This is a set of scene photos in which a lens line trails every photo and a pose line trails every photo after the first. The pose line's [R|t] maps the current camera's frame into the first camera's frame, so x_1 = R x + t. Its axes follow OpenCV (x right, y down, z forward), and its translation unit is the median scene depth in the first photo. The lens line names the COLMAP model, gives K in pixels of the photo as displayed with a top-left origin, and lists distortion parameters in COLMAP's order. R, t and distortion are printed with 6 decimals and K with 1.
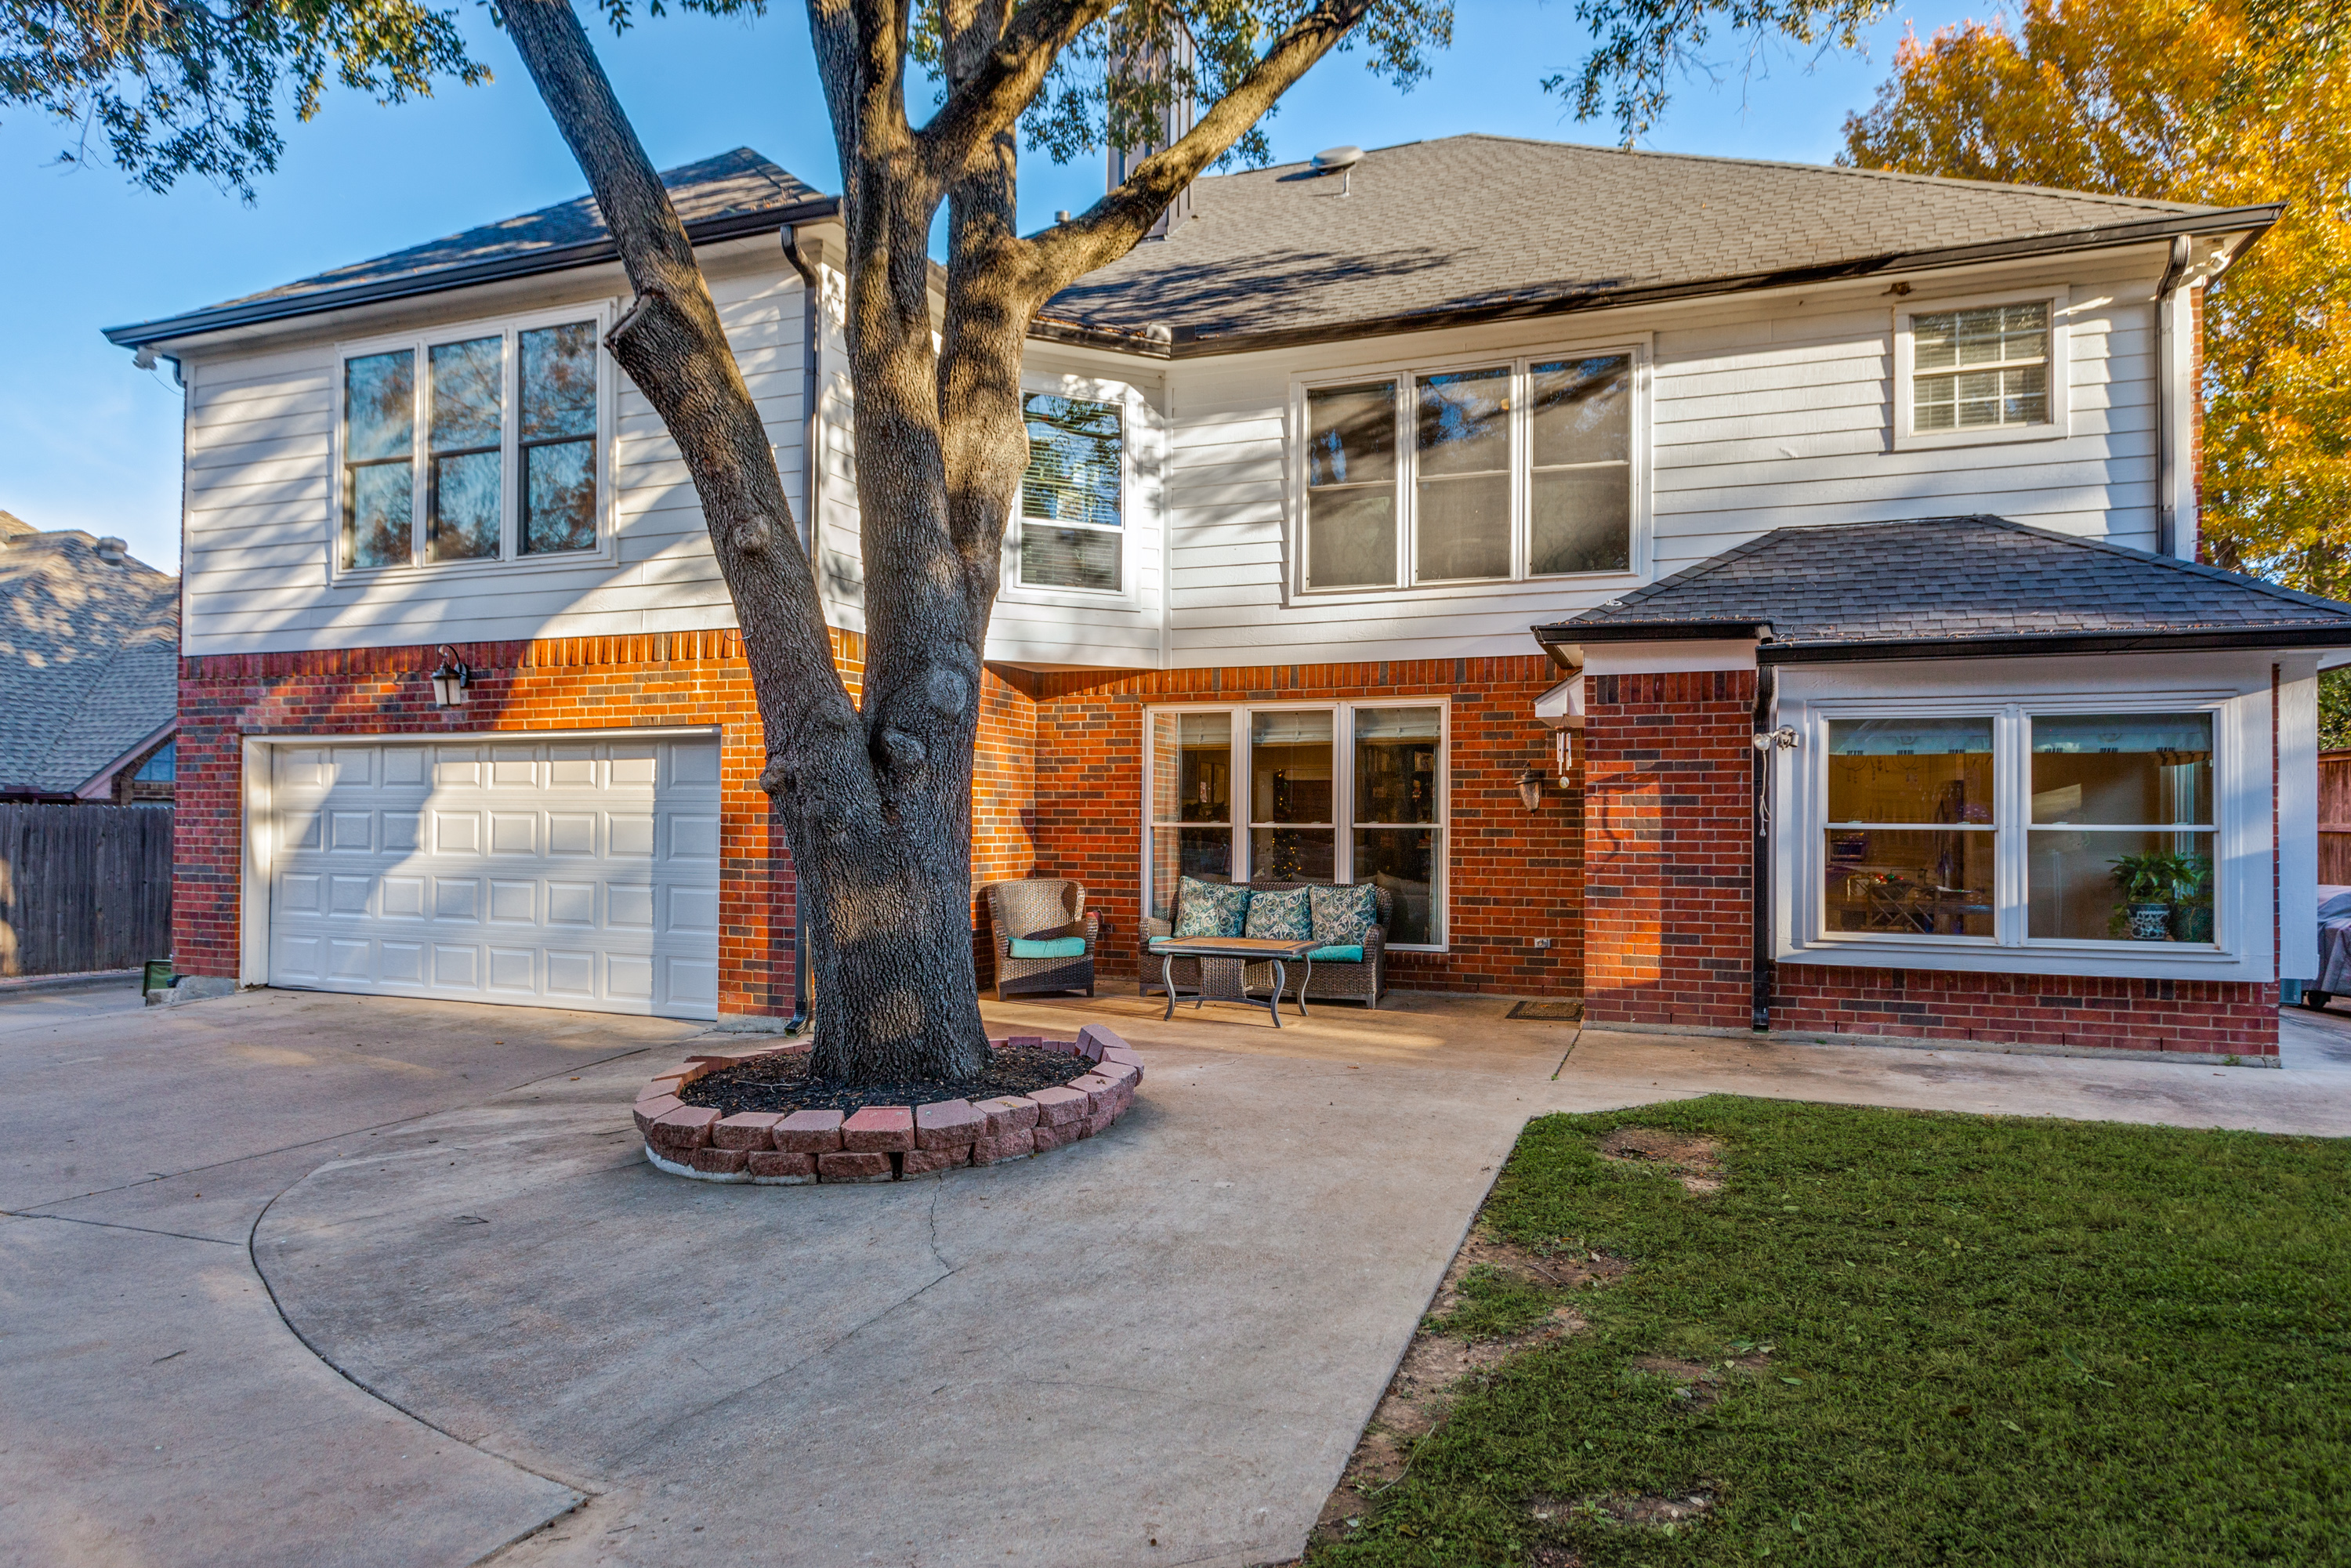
lens RADIAL K [[1392.9, 0, 1193.3], [0, 1392.9, 793.6], [0, 0, 1]] dist [-0.012042, 0.004671]
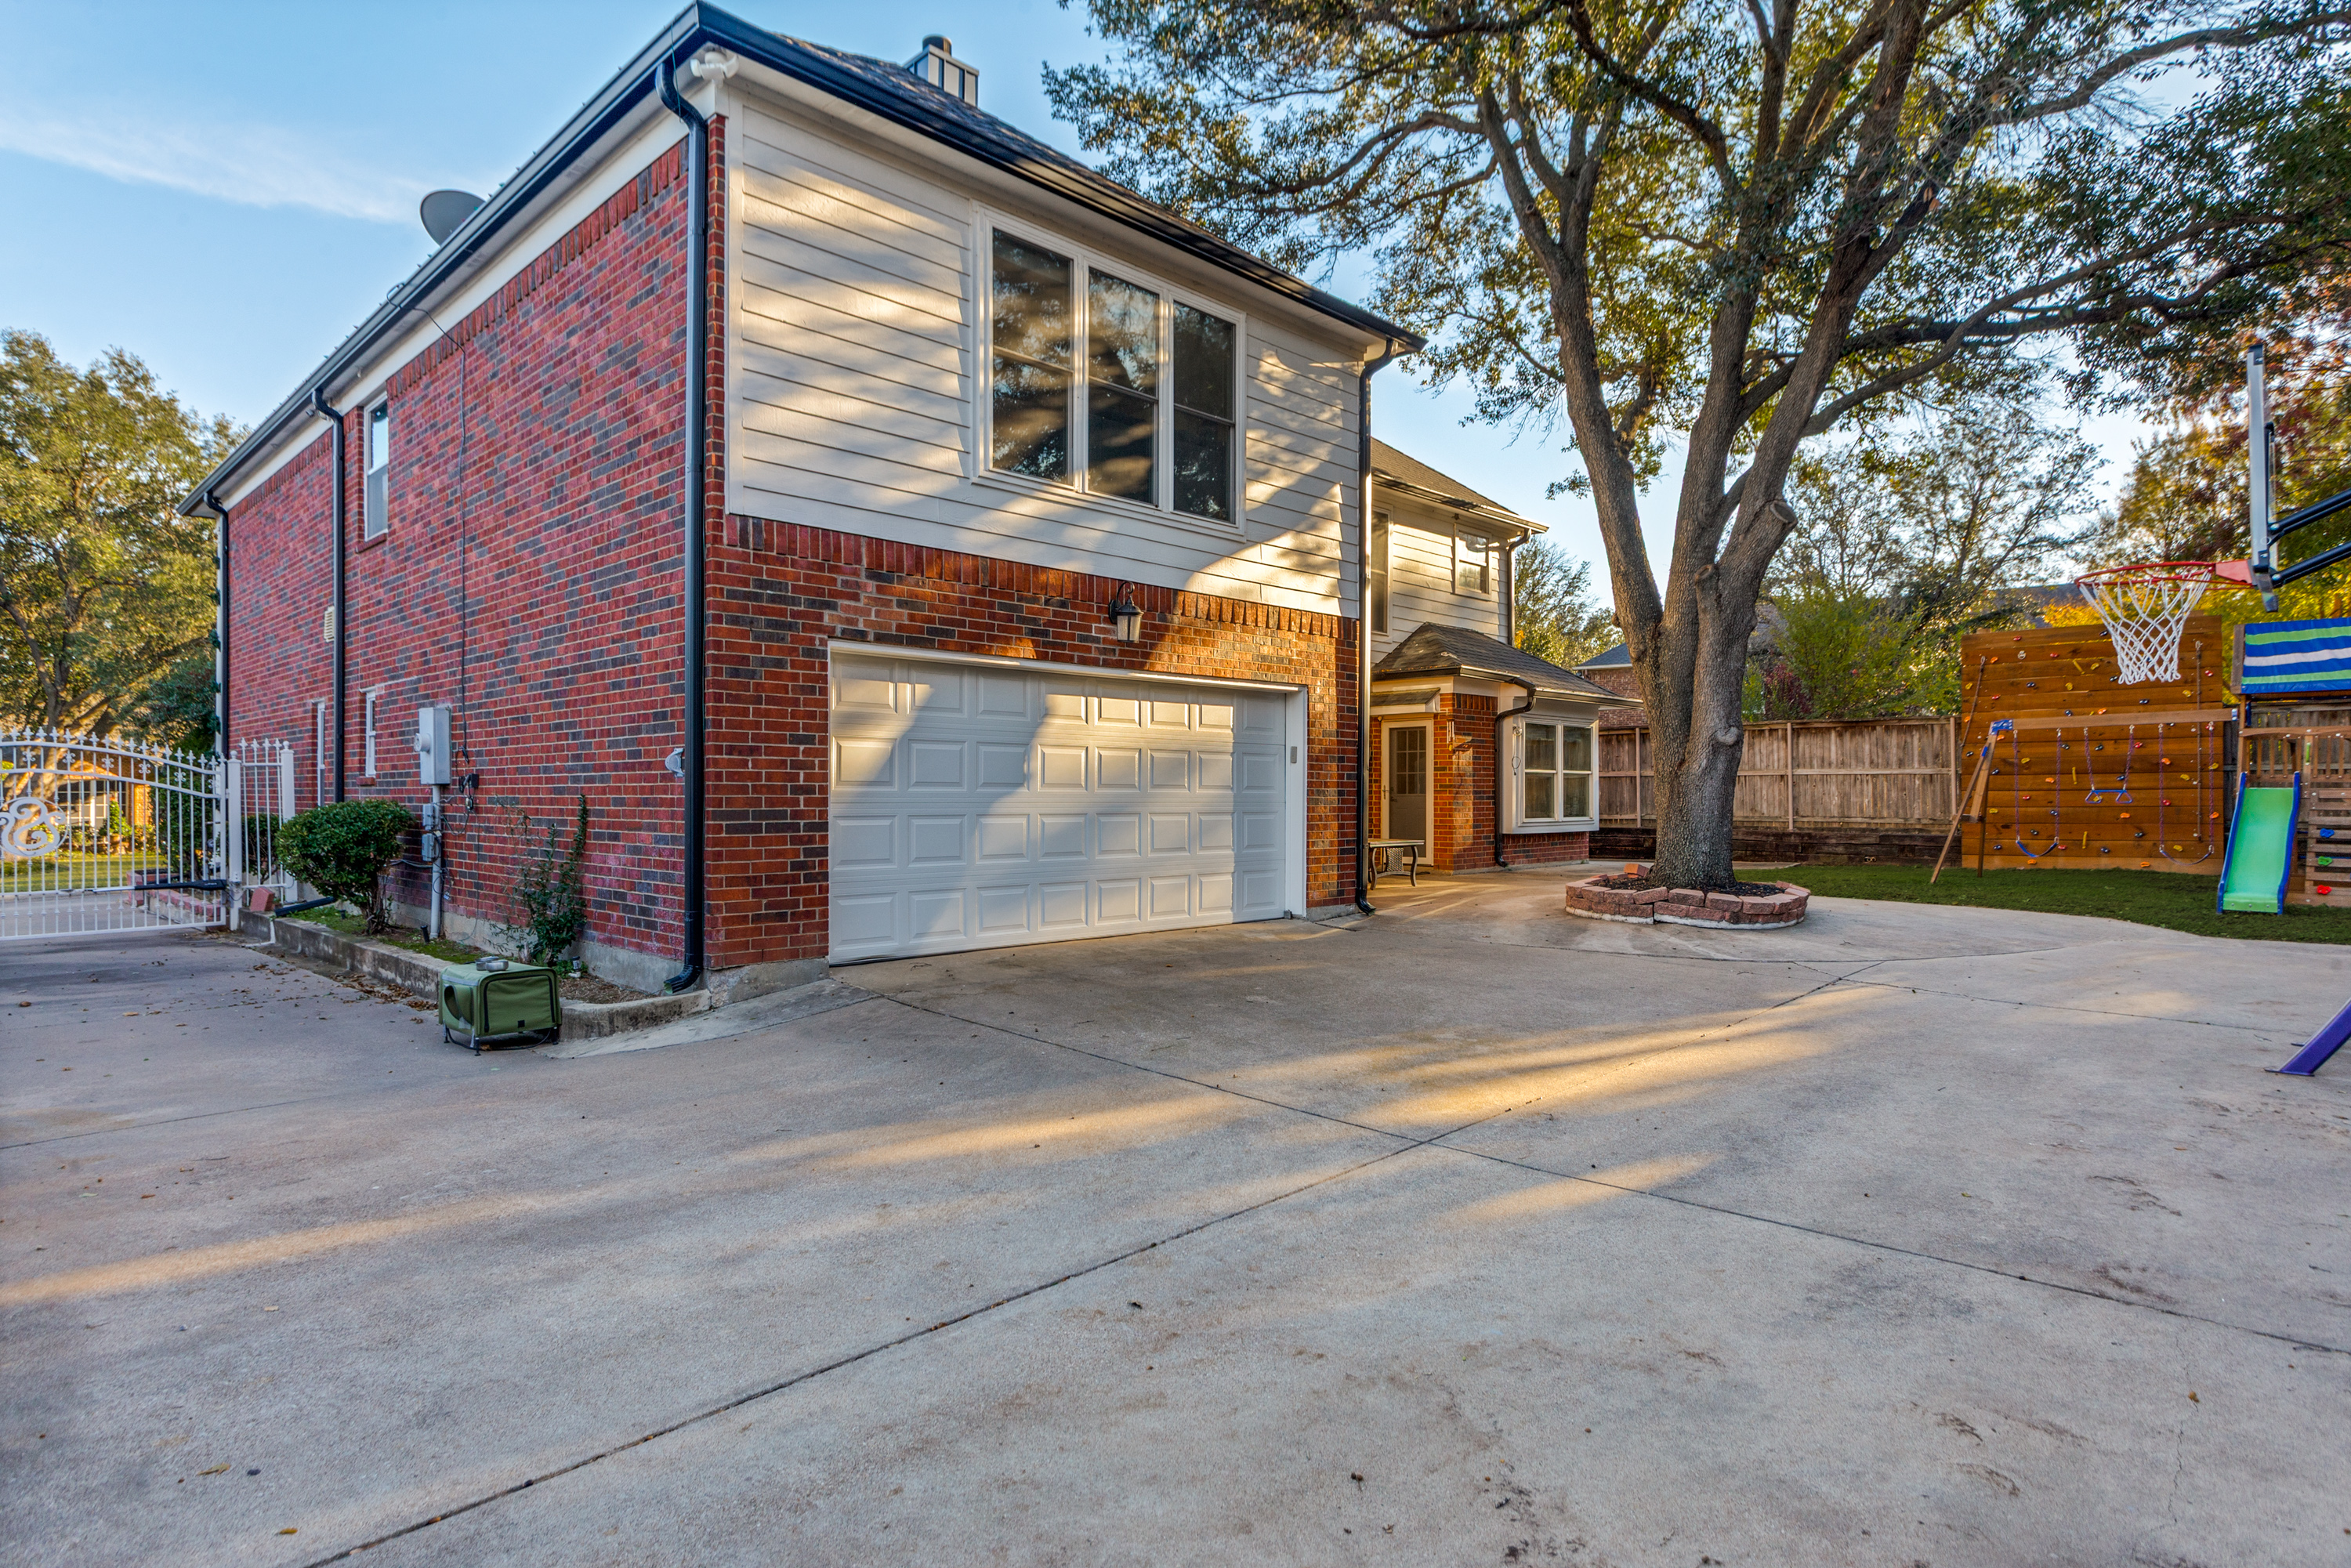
lens RADIAL K [[1238.3, 0, 1156.7], [0, 1238.3, 791.2], [0, 0, 1]] dist [-0.008689, 0.003796]
pose [[0.418164, -0.005948, 0.908352, -1.340754], [-0.018398, 0.999718, 0.015016, 0.031230], [-0.908185, -0.022991, 0.417937, 0.601351]]
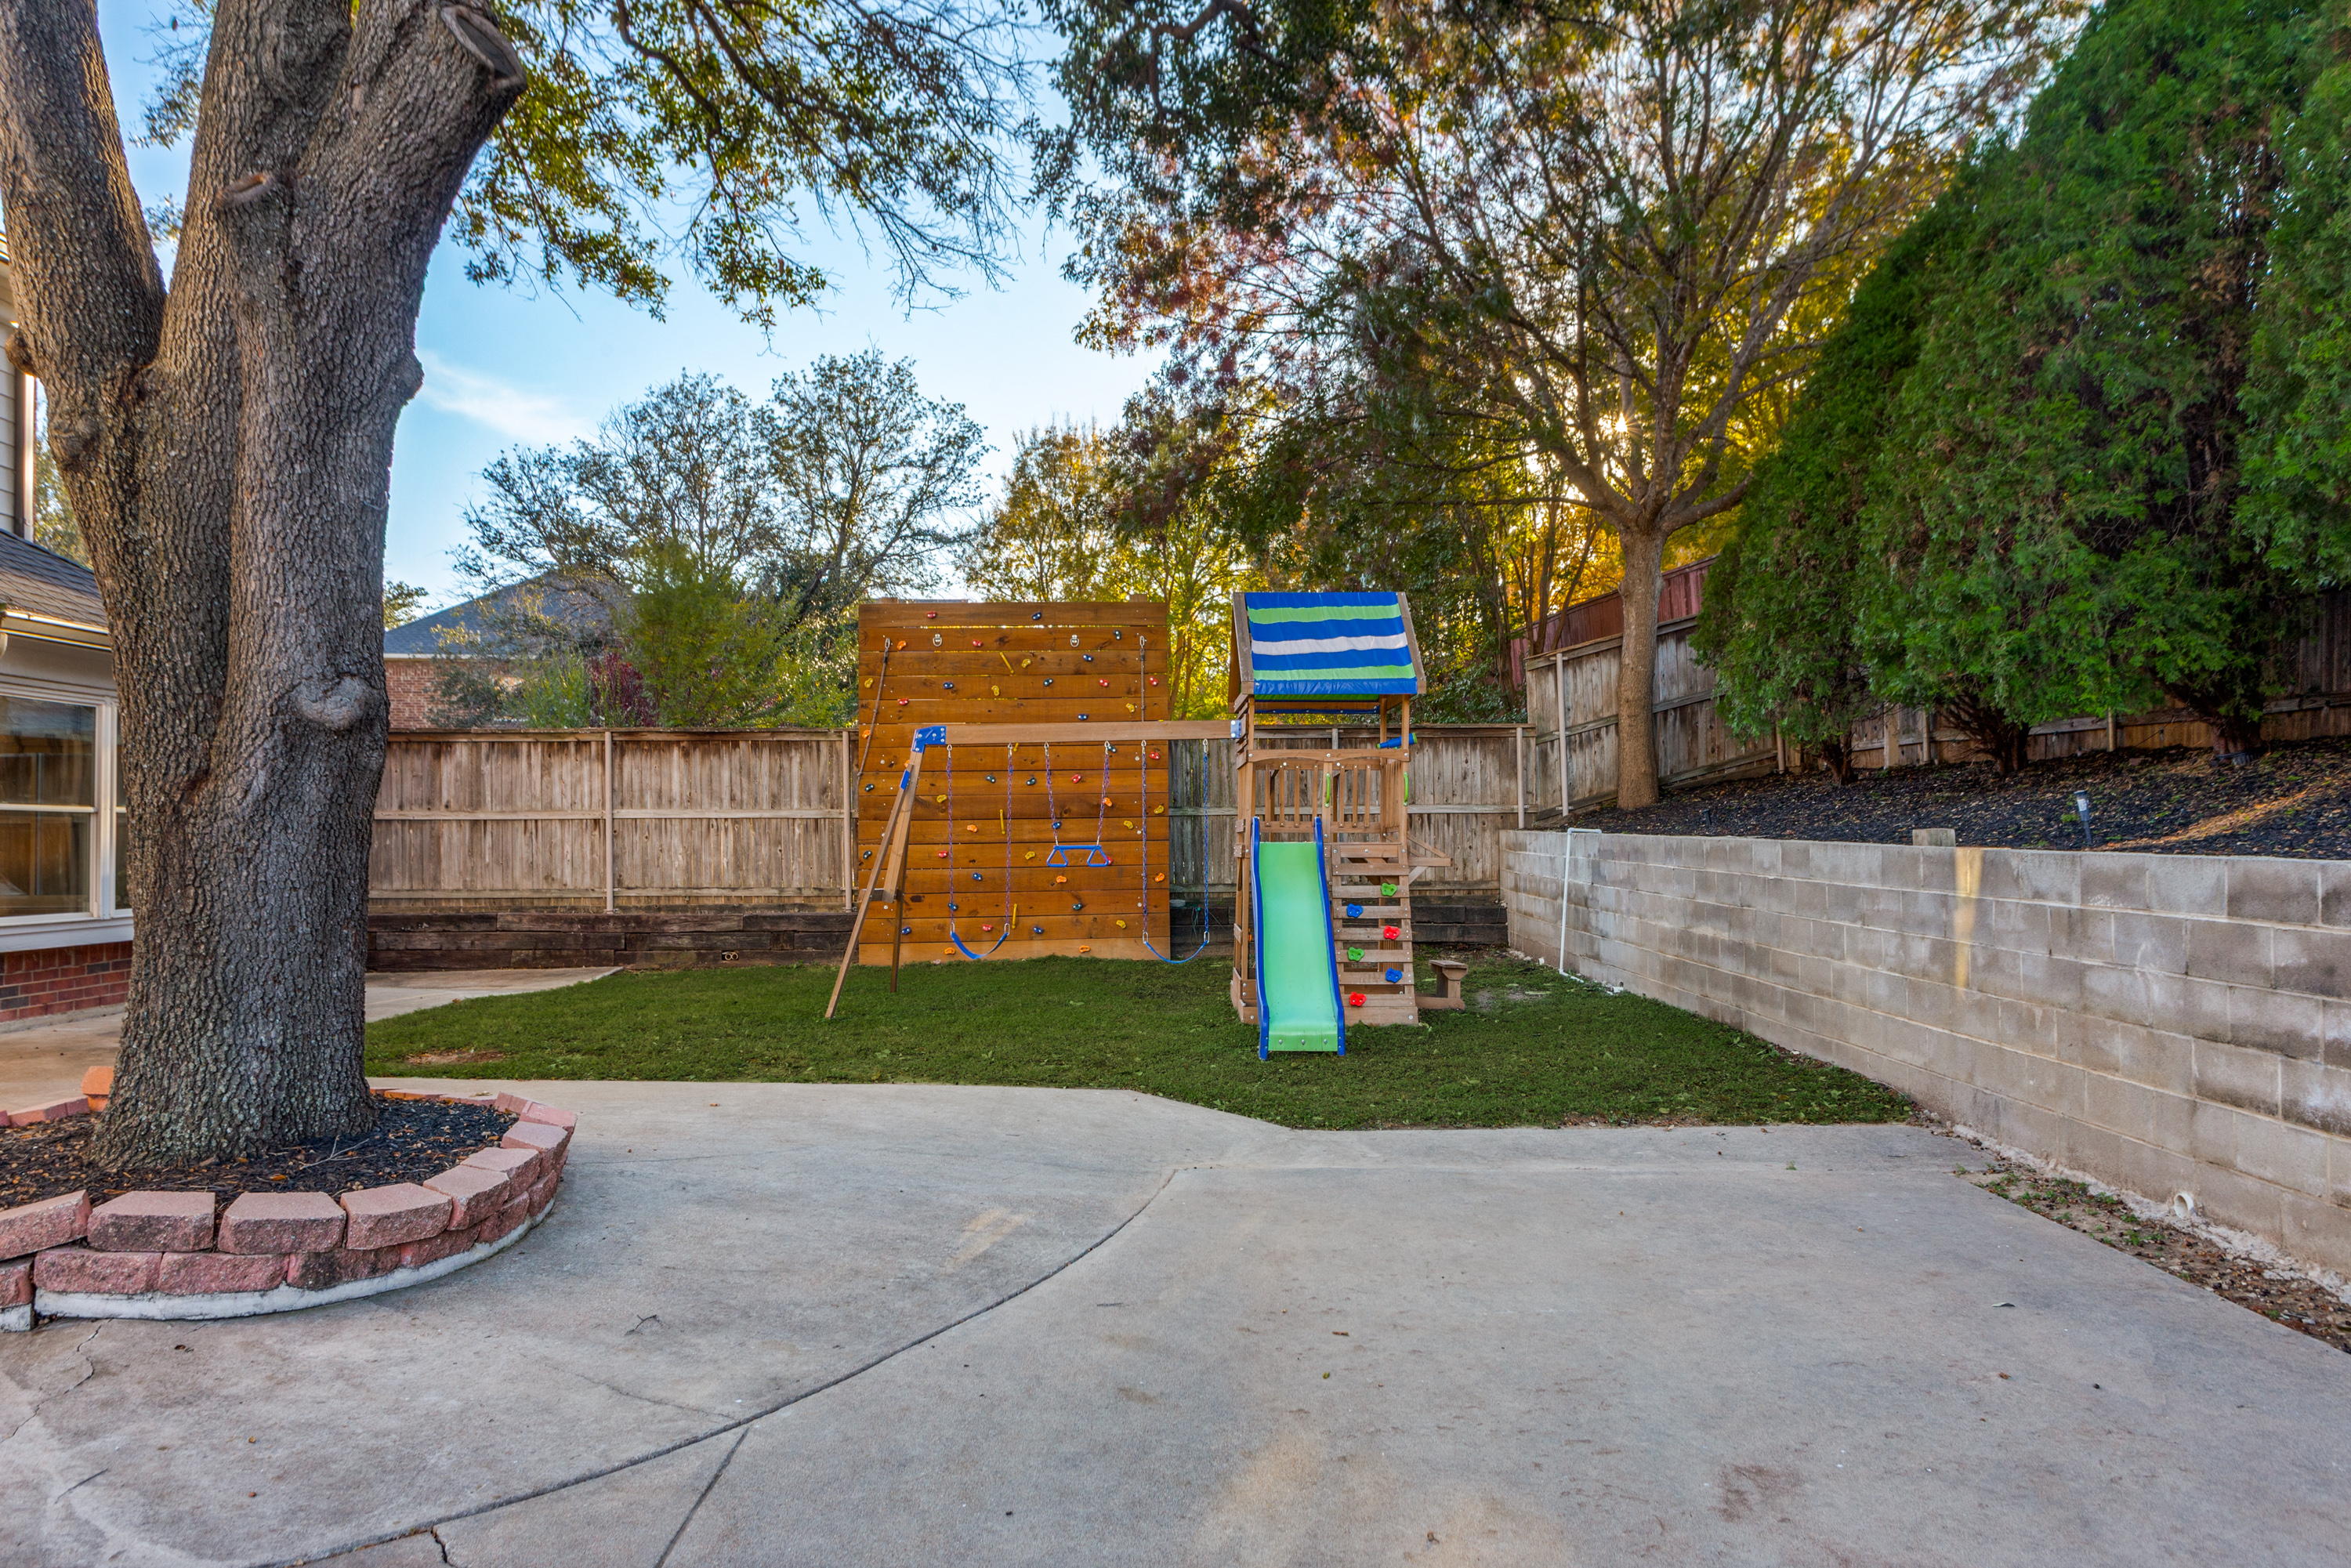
lens RADIAL K [[1533.8, 0, 1175.6], [0, 1533.8, 788.4], [0, 0, 1]] dist [0.032419, 0.001567]
pose [[-0.361817, 0.024087, 0.931938, -0.707925], [-0.019449, 0.999254, -0.033377, 0.026066], [-0.932046, -0.030201, -0.361079, 0.537430]]
